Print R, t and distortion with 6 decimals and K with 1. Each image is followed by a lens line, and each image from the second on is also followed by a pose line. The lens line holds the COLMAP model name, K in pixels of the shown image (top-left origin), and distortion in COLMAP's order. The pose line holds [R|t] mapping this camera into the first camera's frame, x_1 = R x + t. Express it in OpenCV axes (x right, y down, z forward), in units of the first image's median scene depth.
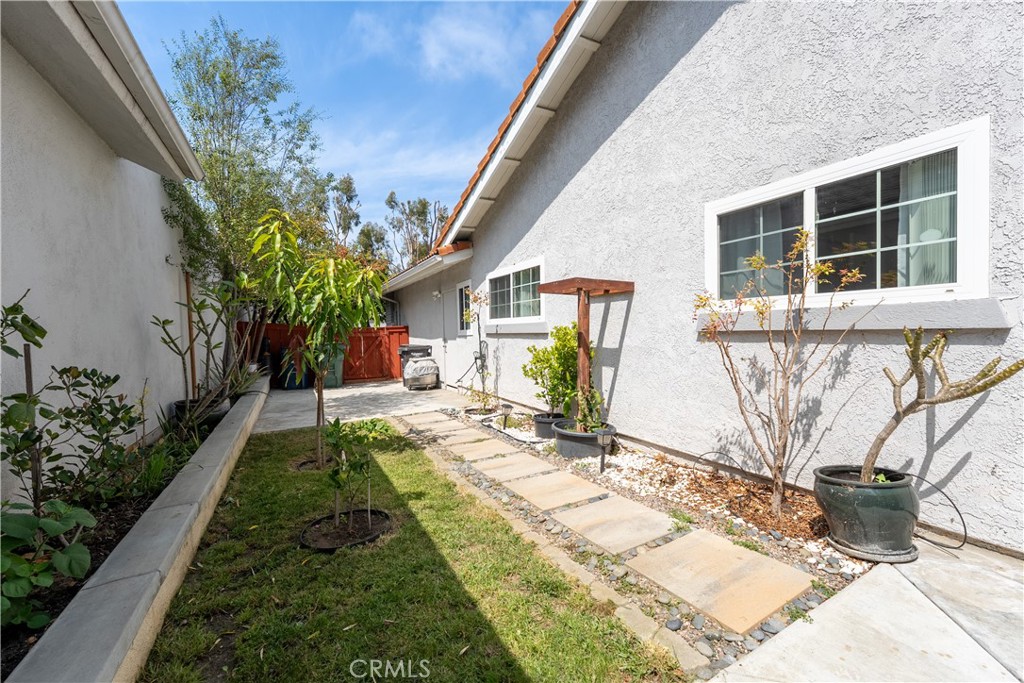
lens RADIAL K [[408.1, 0, 507.7], [0, 408.1, 340.3], [0, 0, 1]] dist [0.000738, -0.000263]
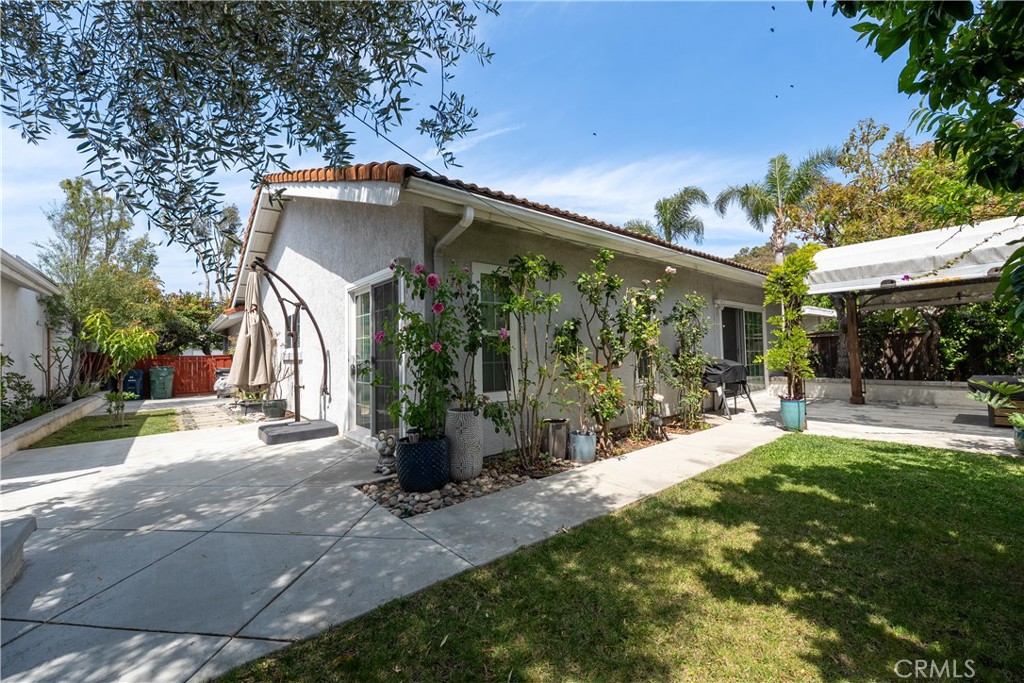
lens RADIAL K [[410.8, 0, 503.9], [0, 410.8, 339.0], [0, 0, 1]] dist [0.002763, -0.000155]
pose [[0.981730, 0.004190, 0.190232, 0.788622], [0.007869, 0.998008, -0.062595, 0.013526], [-0.190115, 0.062948, 0.979742, -1.086547]]
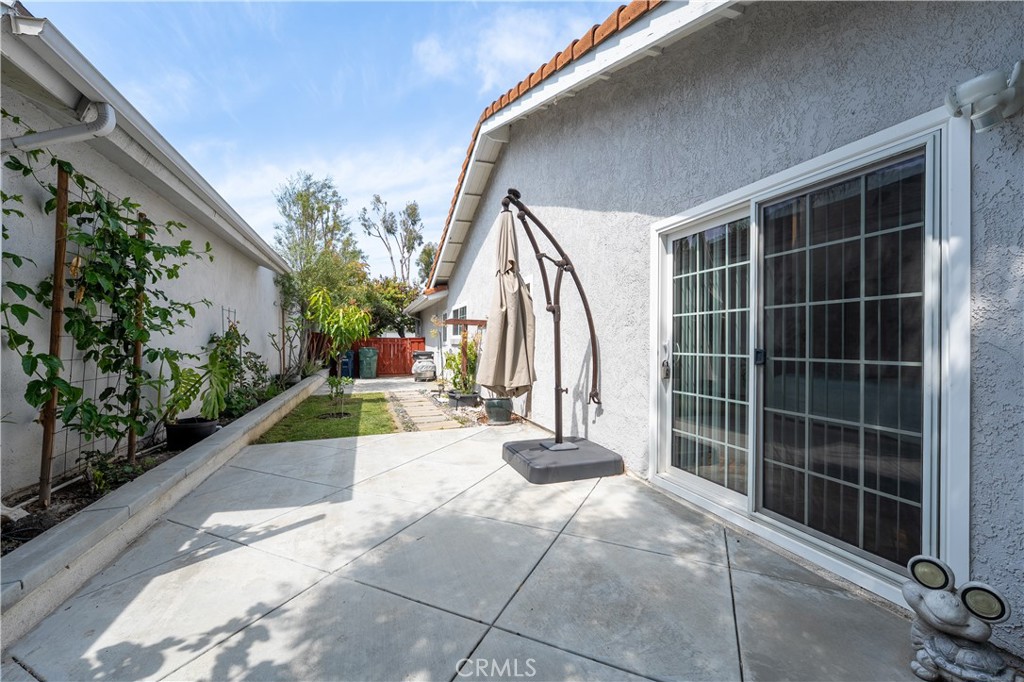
lens RADIAL K [[408.1, 0, 507.7], [0, 408.1, 339.8], [0, 0, 1]] dist [0.000738, -0.000263]
pose [[0.987727, 0.020991, -0.154774, 0.494902], [-0.025172, 0.999368, -0.025102, 0.001320], [0.154149, 0.028690, 0.987631, -0.645730]]
